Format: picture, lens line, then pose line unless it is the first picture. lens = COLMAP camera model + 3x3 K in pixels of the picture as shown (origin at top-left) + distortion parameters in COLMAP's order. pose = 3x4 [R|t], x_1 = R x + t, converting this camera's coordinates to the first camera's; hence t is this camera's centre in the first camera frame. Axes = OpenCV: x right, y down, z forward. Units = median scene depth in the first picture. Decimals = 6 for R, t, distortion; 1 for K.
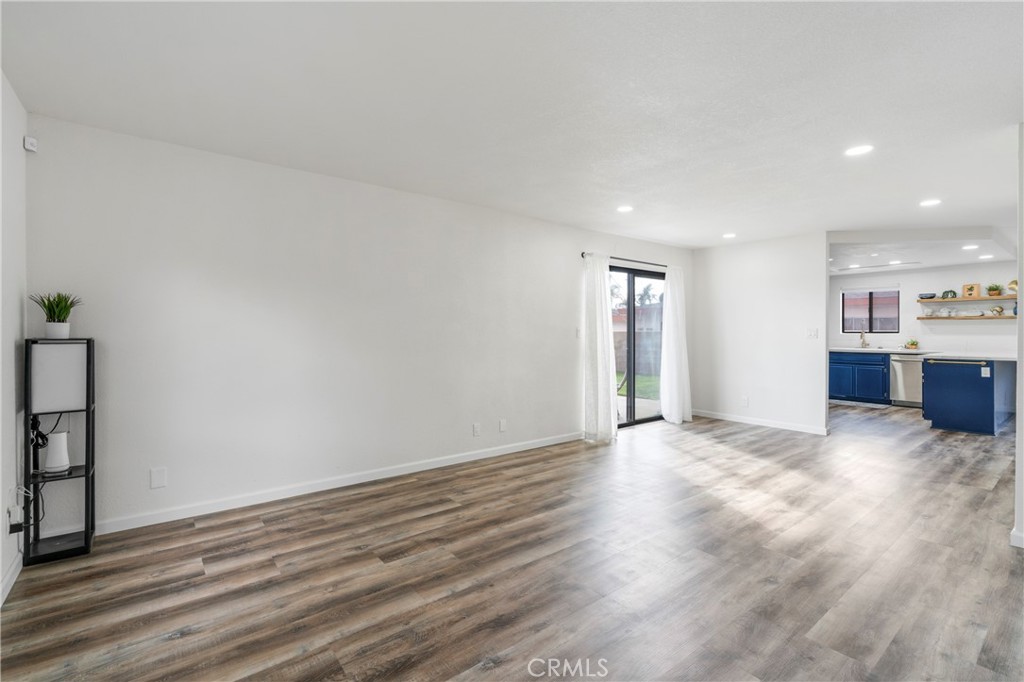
lens RADIAL K [[462.4, 0, 514.6], [0, 462.4, 331.9], [0, 0, 1]] dist [0.000476, 0.000377]
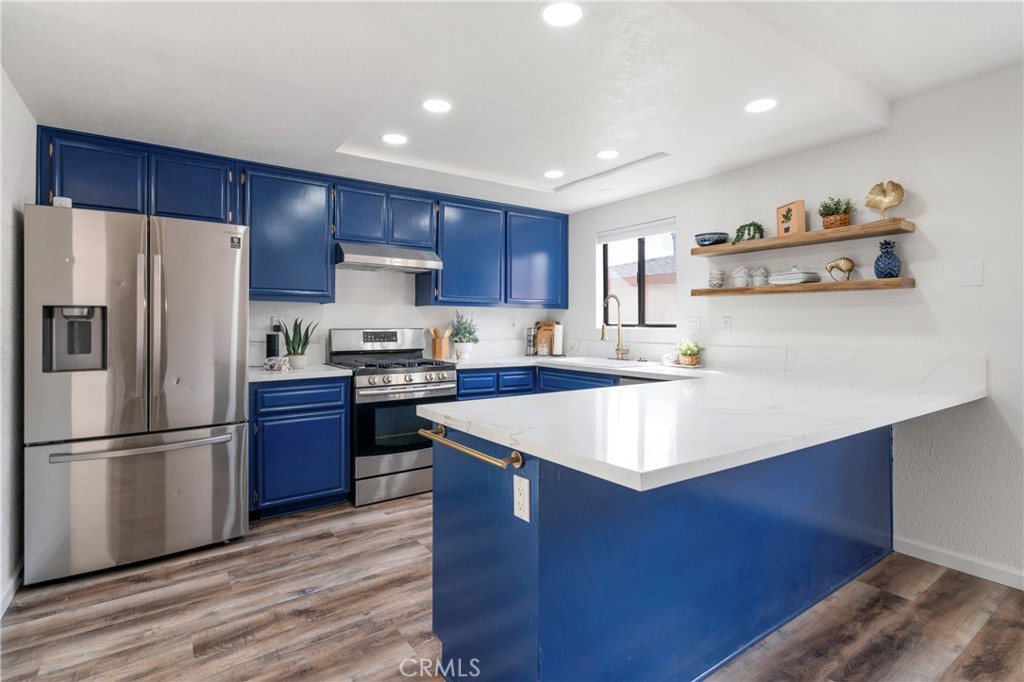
lens RADIAL K [[506.0, 0, 511.6], [0, 506.0, 318.7], [0, 0, 1]] dist [-0.001120, 0.000204]
pose [[0.998540, -0.001818, -0.053990, 1.519563], [0.001322, 0.999957, -0.009213, -0.002581], [0.054004, 0.009128, 0.998499, 1.098282]]
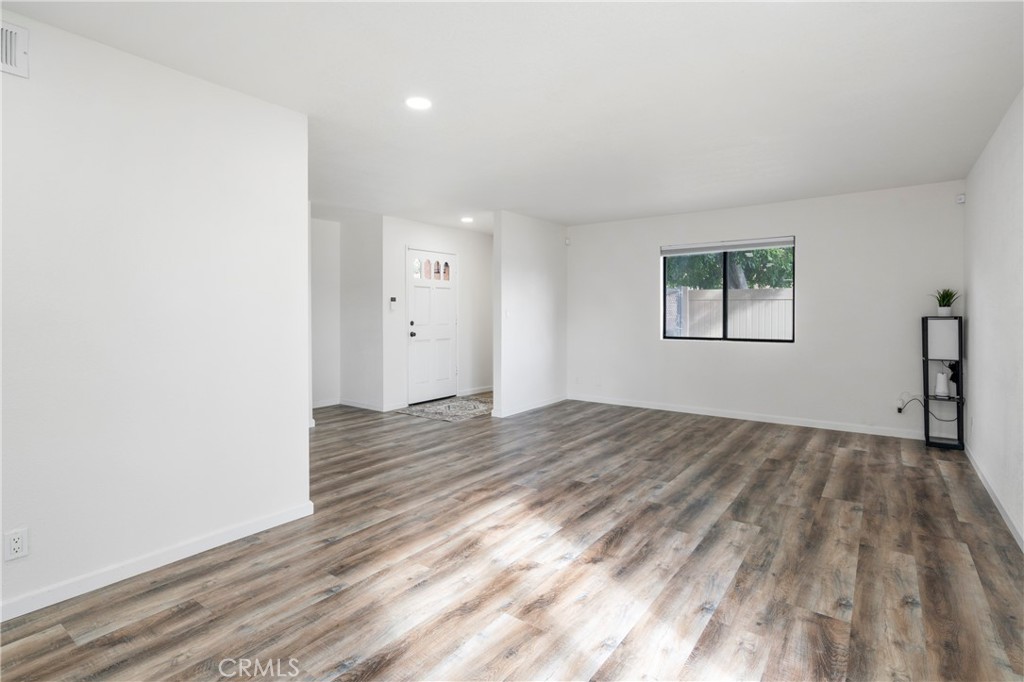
lens RADIAL K [[506.0, 0, 511.6], [0, 506.0, 318.7], [0, 0, 1]] dist [-0.001120, 0.000204]
pose [[-0.965841, 0.003102, -0.259116, 0.668349], [0.000296, 0.999941, 0.010868, 0.000886], [0.259135, 0.010420, -0.965785, 1.600919]]
